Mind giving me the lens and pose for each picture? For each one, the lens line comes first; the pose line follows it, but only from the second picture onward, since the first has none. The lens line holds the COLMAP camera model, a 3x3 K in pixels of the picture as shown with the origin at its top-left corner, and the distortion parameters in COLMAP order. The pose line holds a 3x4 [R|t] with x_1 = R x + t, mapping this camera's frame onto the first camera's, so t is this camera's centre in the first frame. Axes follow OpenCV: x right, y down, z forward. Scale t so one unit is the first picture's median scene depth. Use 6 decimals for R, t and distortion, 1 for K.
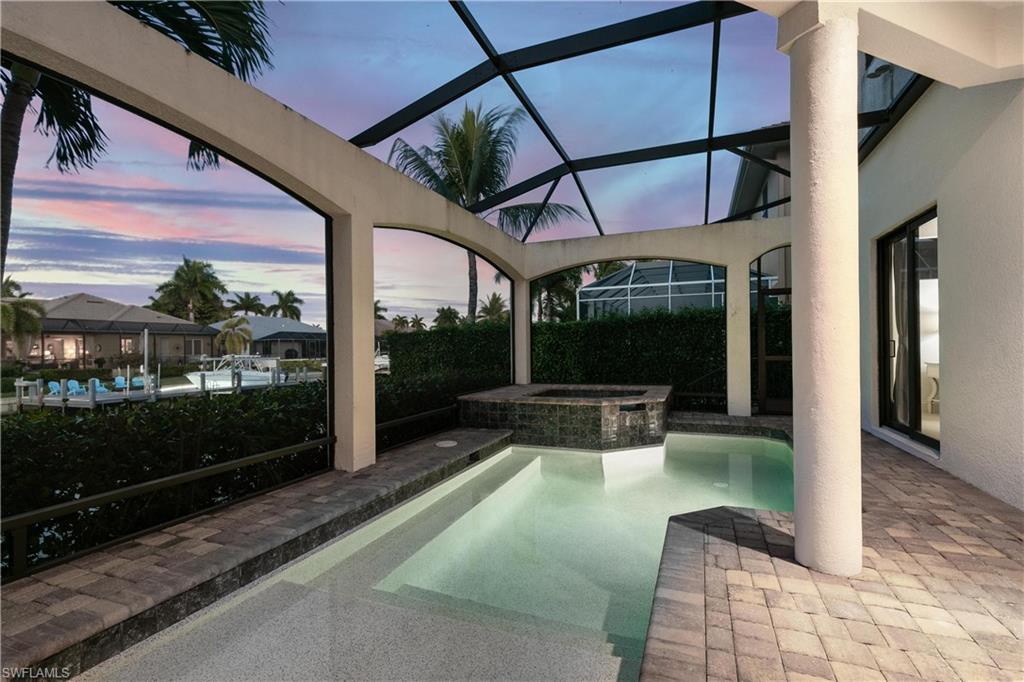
lens RADIAL K [[461.9, 0, 512.0], [0, 461.9, 341.0], [0, 0, 1]] dist [0.003911, 0.000479]
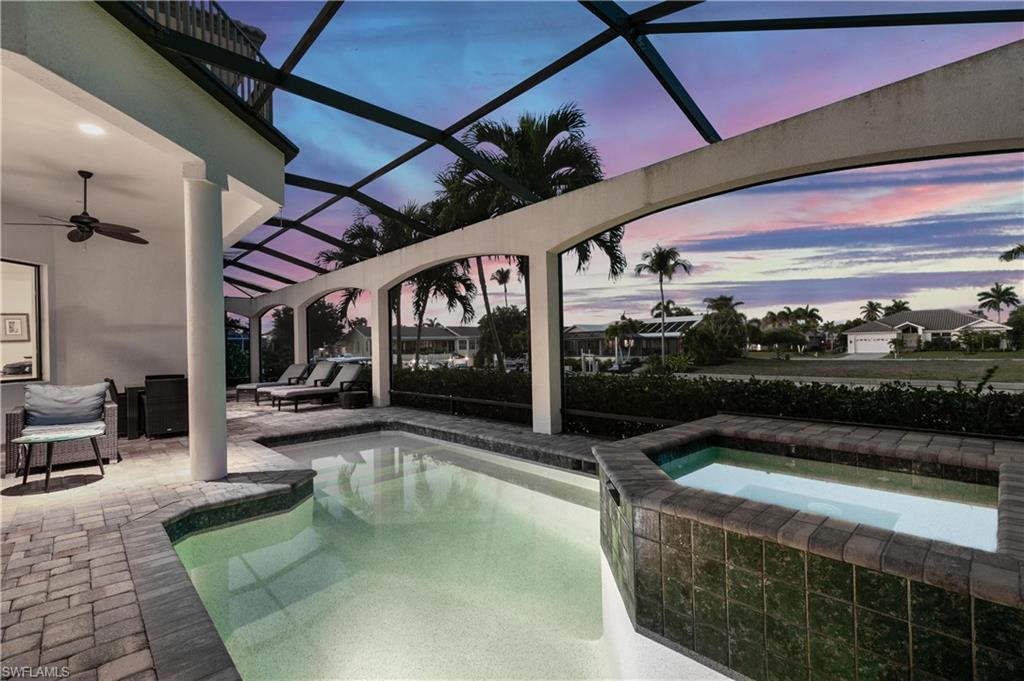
lens RADIAL K [[465.9, 0, 512.0], [0, 465.9, 340.5], [0, 0, 1]] dist [0.003234, 0.000652]
pose [[-0.421664, 0.009866, -0.906699, 0.163196], [0.032126, 0.999476, -0.004065, 0.000038], [0.906183, -0.030842, -0.421760, 0.254743]]
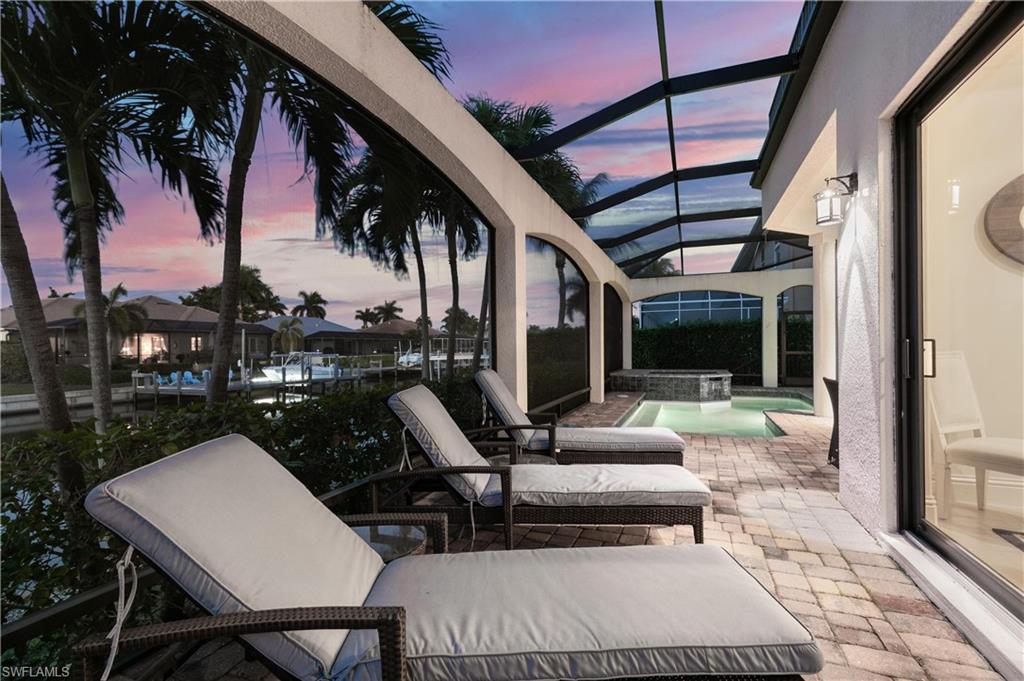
lens RADIAL K [[461.9, 0, 512.0], [0, 461.9, 340.5], [0, 0, 1]] dist [0.003911, 0.000479]
pose [[0.999865, 0.005251, 0.015538, -0.127657], [-0.005251, 0.999986, -0.000038, -0.000491], [-0.015538, -0.000044, 0.999879, -0.179111]]
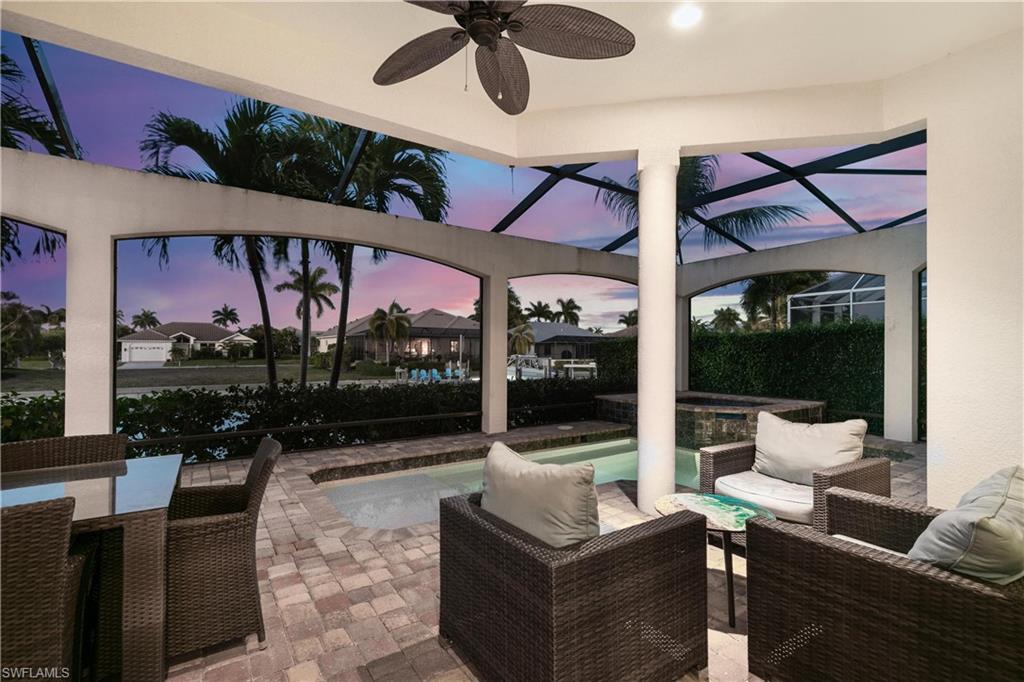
lens RADIAL K [[461.9, 0, 512.0], [0, 461.9, 341.0], [0, 0, 1]] dist [0.003911, 0.000479]
pose [[0.827979, 0.007558, -0.560708, 0.102855], [-0.009956, 0.999950, -0.001223, -0.006847], [0.560671, 0.006595, 0.828012, -0.049034]]
